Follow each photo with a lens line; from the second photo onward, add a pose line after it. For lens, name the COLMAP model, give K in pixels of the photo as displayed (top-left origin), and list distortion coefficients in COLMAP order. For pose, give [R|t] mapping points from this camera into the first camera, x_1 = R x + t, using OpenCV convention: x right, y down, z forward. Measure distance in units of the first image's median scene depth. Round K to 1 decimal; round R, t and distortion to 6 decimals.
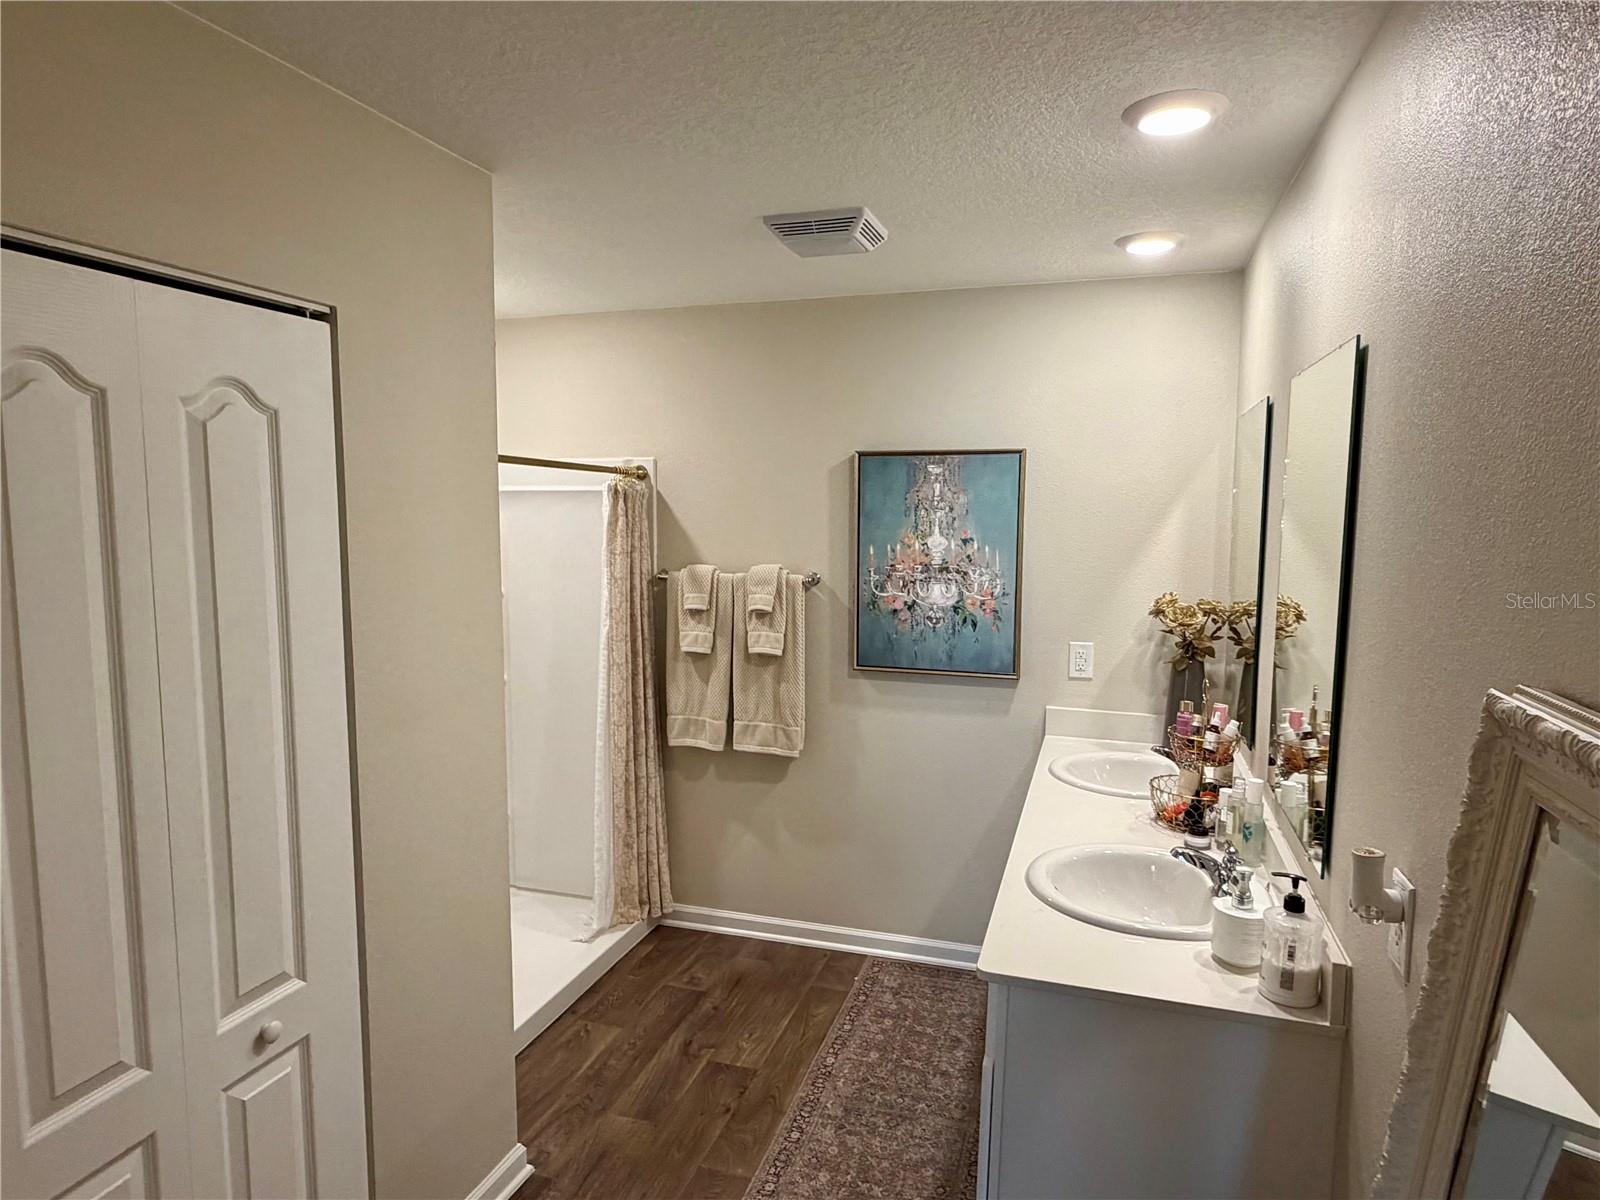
lens RADIAL K [[974.4, 0, 800.9], [0, 974.4, 601.8], [0, 0, 1]] dist [0.001551, 0.000506]
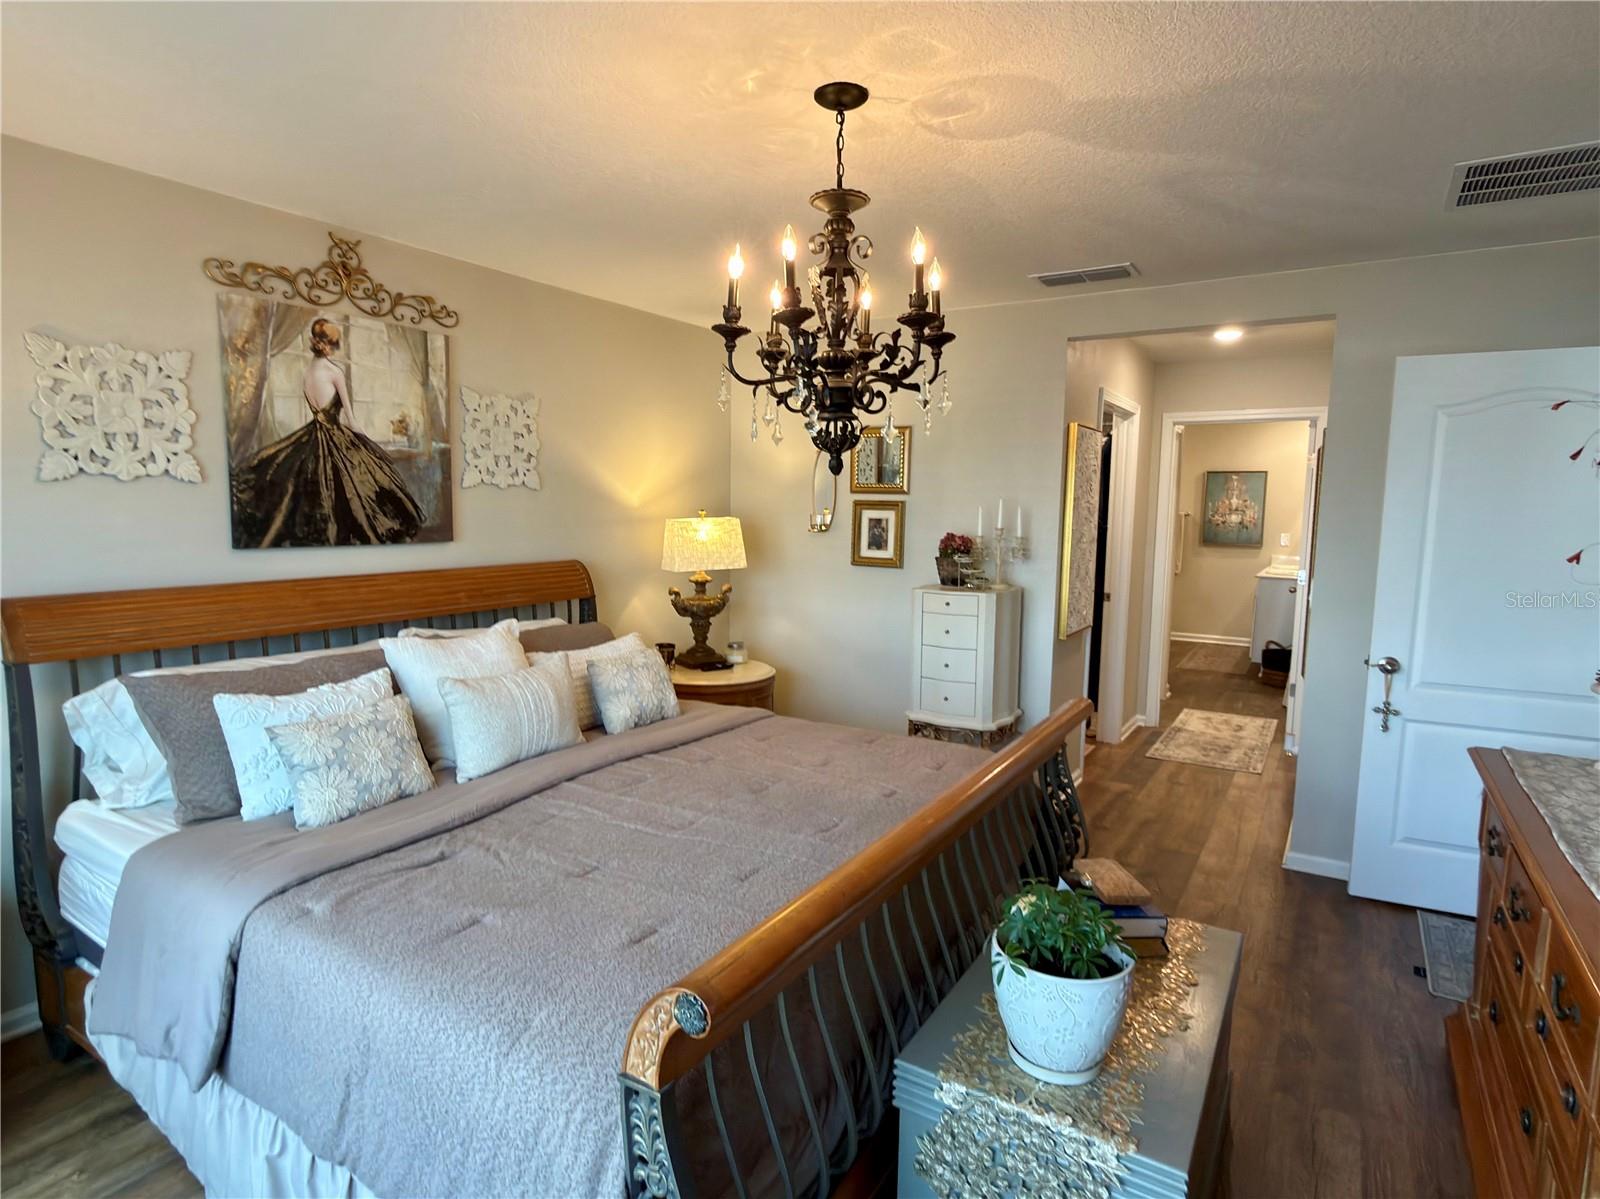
lens RADIAL K [[838.0, 0, 794.2], [0, 838.0, 602.5], [0, 0, 1]] dist [-0.003207, -0.001827]
pose [[0.961408, 0.037430, -0.272568, -0.462388], [-0.031451, 0.999160, 0.026275, 0.231547], [0.273323, -0.016689, 0.961778, -1.915686]]
